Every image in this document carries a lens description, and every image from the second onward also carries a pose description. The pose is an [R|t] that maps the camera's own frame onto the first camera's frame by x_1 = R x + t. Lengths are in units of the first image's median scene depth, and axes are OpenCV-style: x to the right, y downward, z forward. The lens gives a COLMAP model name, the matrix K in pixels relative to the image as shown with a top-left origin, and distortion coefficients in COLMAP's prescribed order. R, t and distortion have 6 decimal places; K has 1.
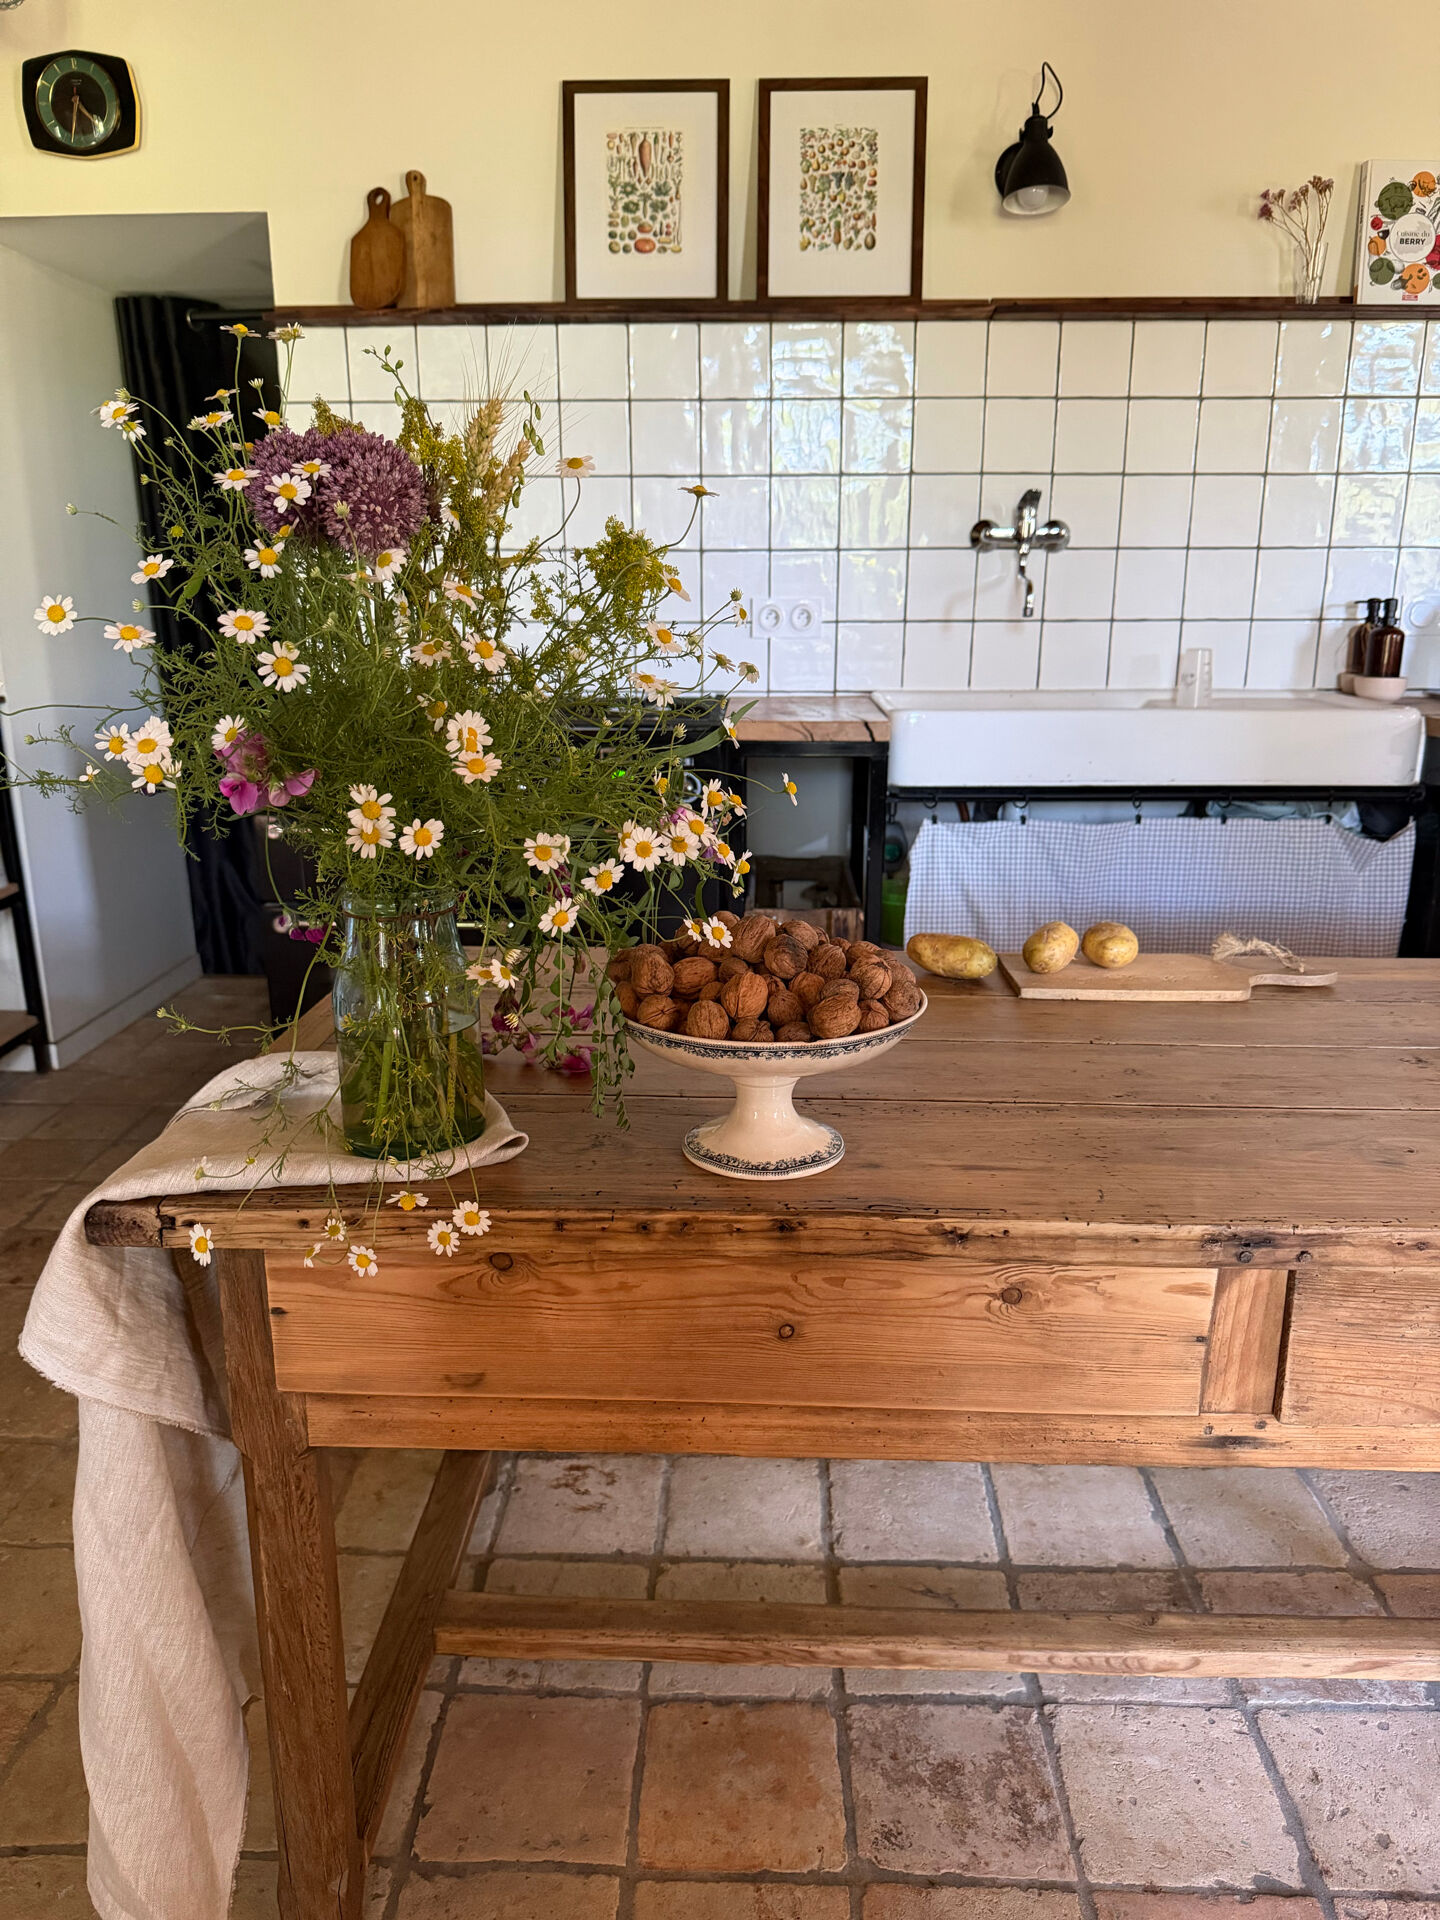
lens RADIAL K [[1358.5, 0, 719.5], [0, 1358.5, 952.6], [0, 0, 1]] dist [0.026493, -0.041402]
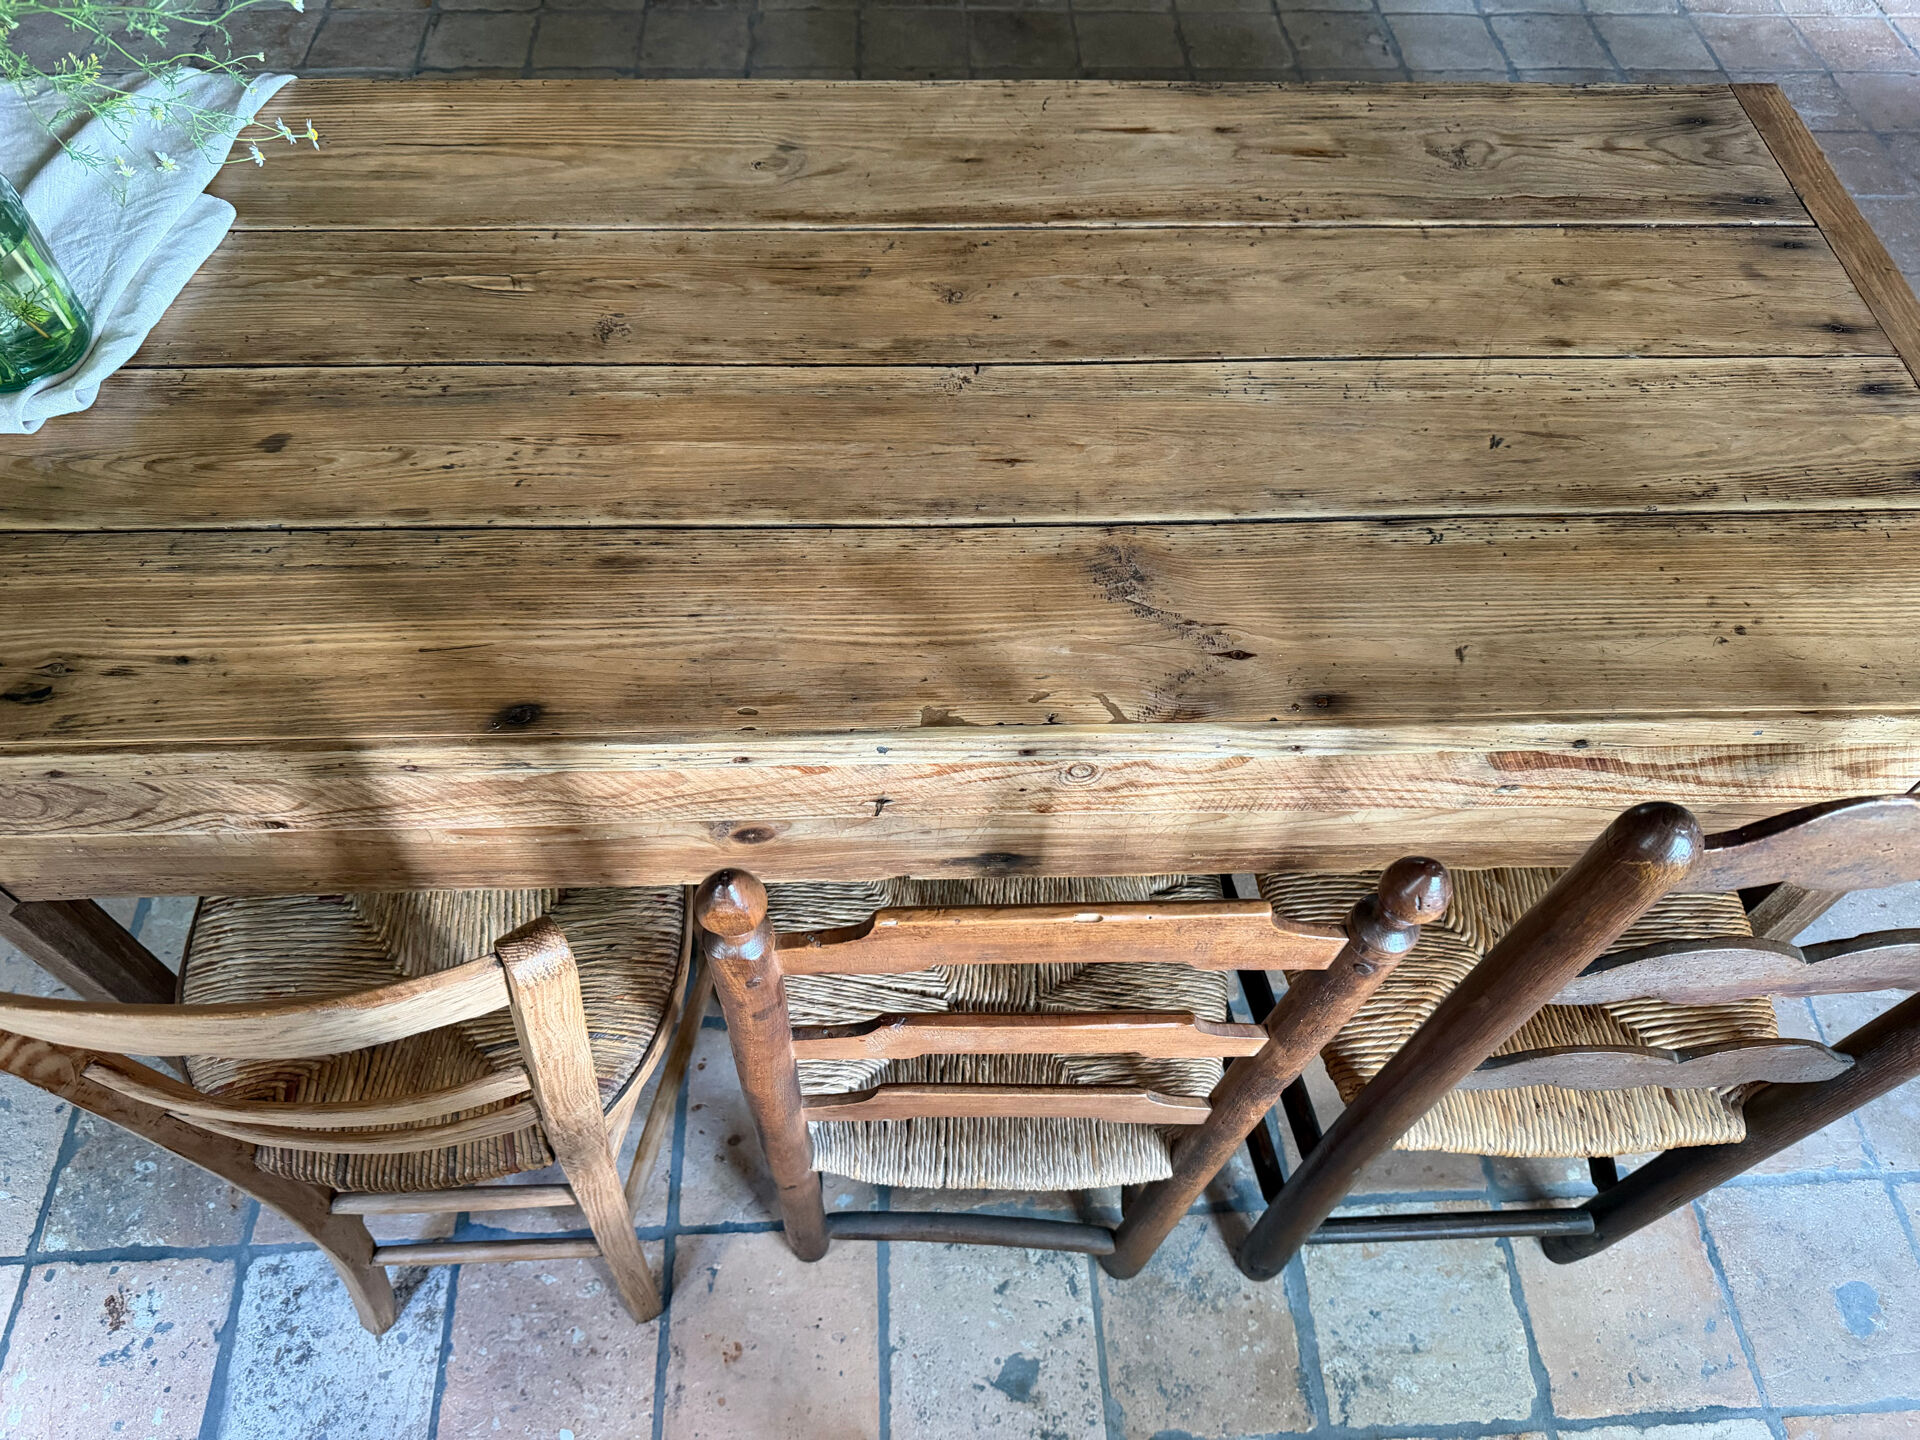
lens RADIAL K [[1358.5, 0, 955.3], [0, 1358.5, 738.0], [0, 0, 1]] dist [0.026493, -0.041402]
pose [[-0.997688, 0.035591, -0.057903, 0.312440], [-0.042613, 0.336140, 0.940848, -0.563377], [0.052949, 0.941139, -0.333846, 1.352206]]
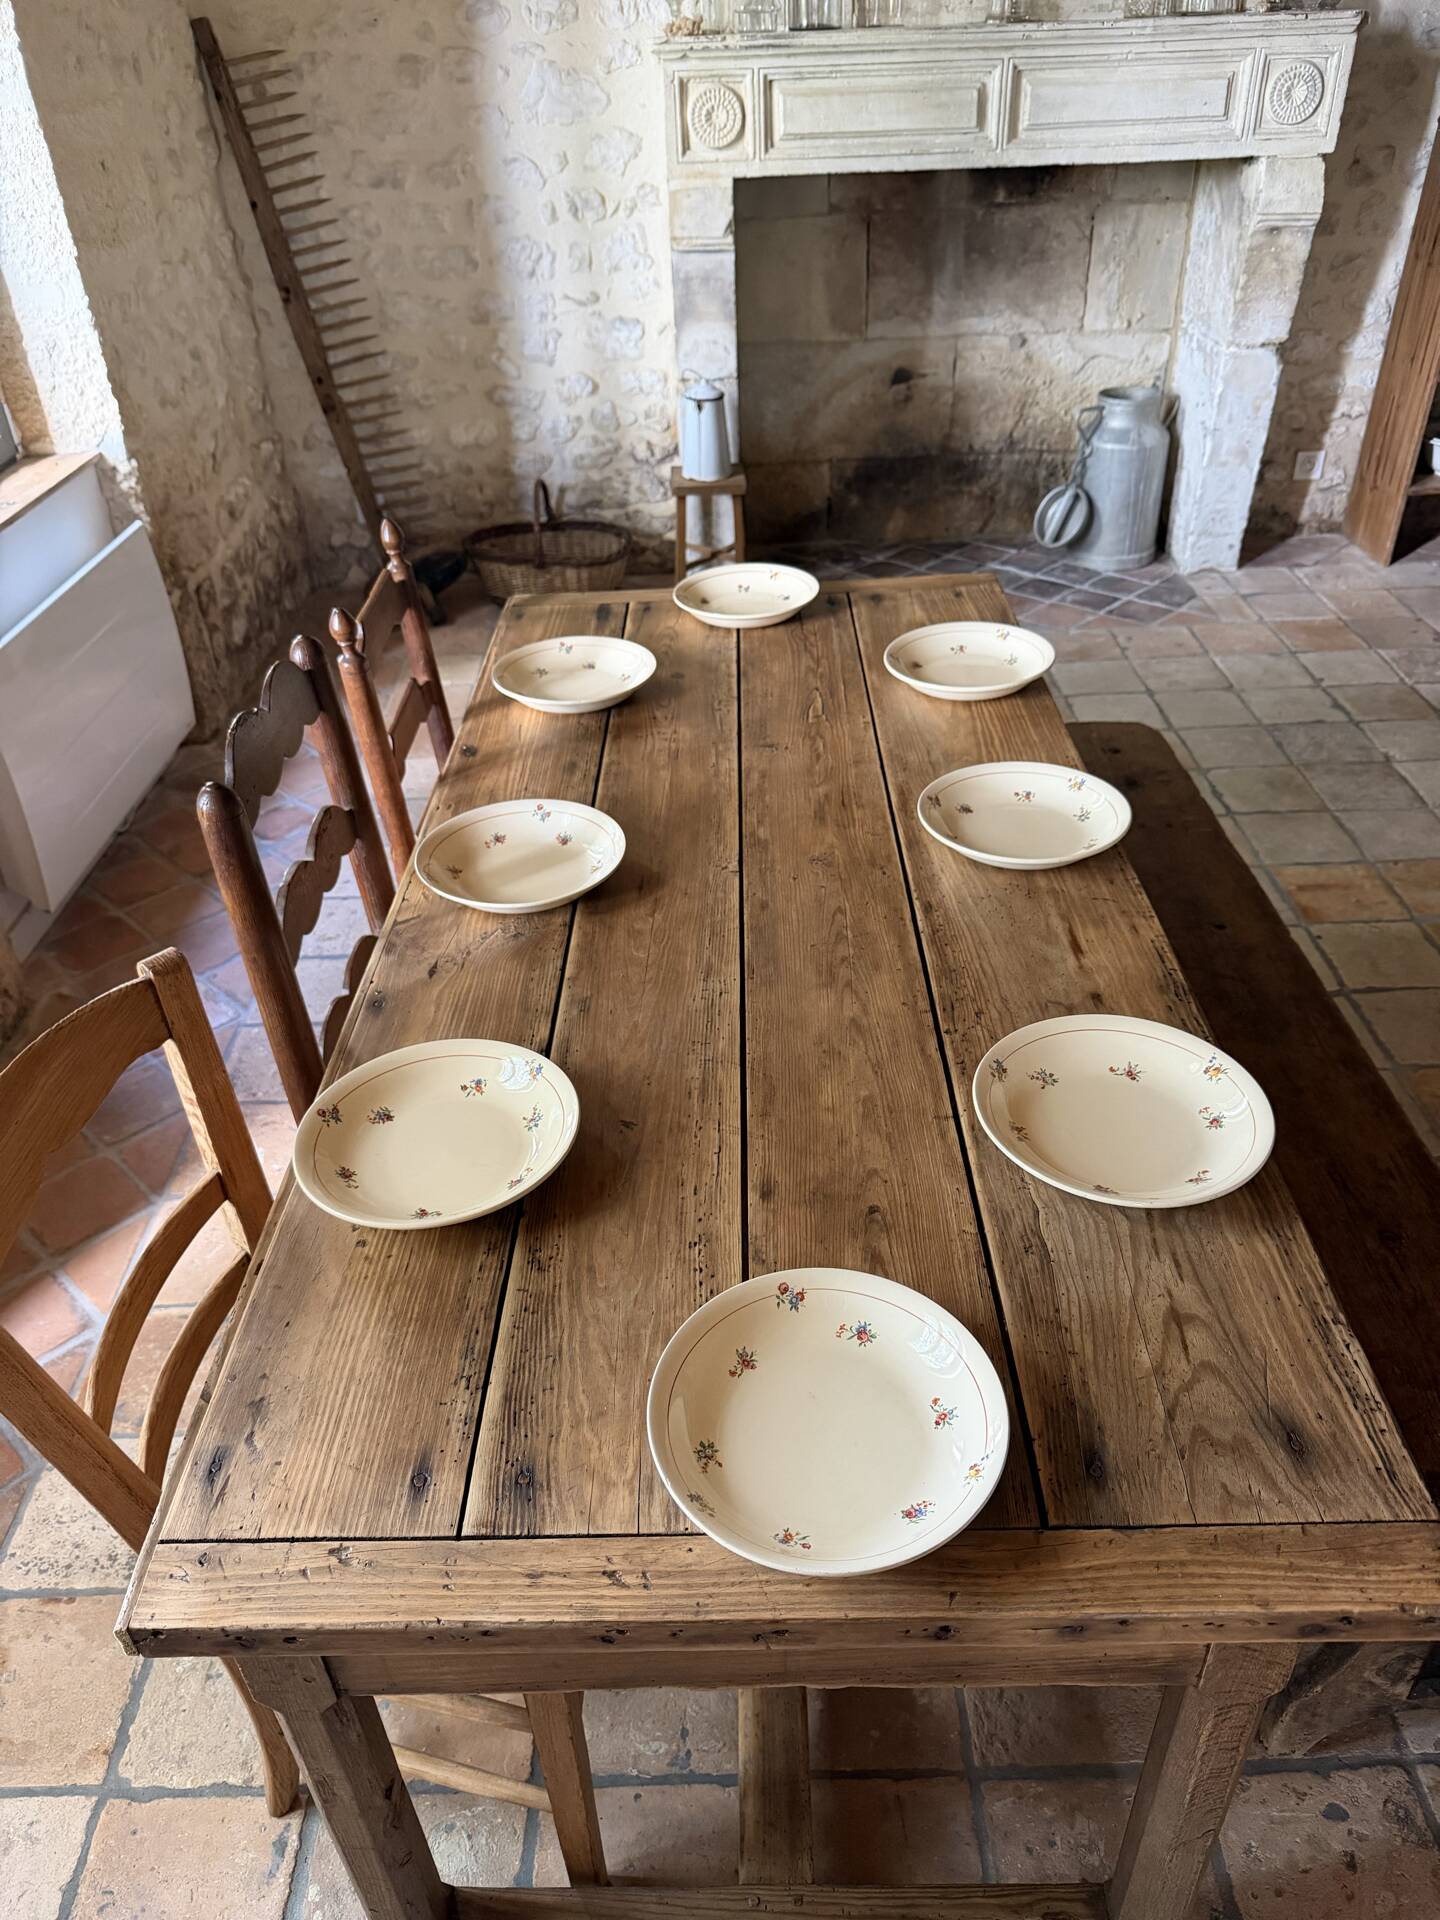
lens RADIAL K [[1358.5, 0, 717.2], [0, 1358.5, 952.0], [0, 0, 1]] dist [0.026493, -0.041402]
pose [[-0.020496, -0.567781, 0.822925, -0.579799], [0.290714, 0.784148, 0.548267, -0.429035], [-0.956591, 0.250473, 0.148989, 0.800895]]
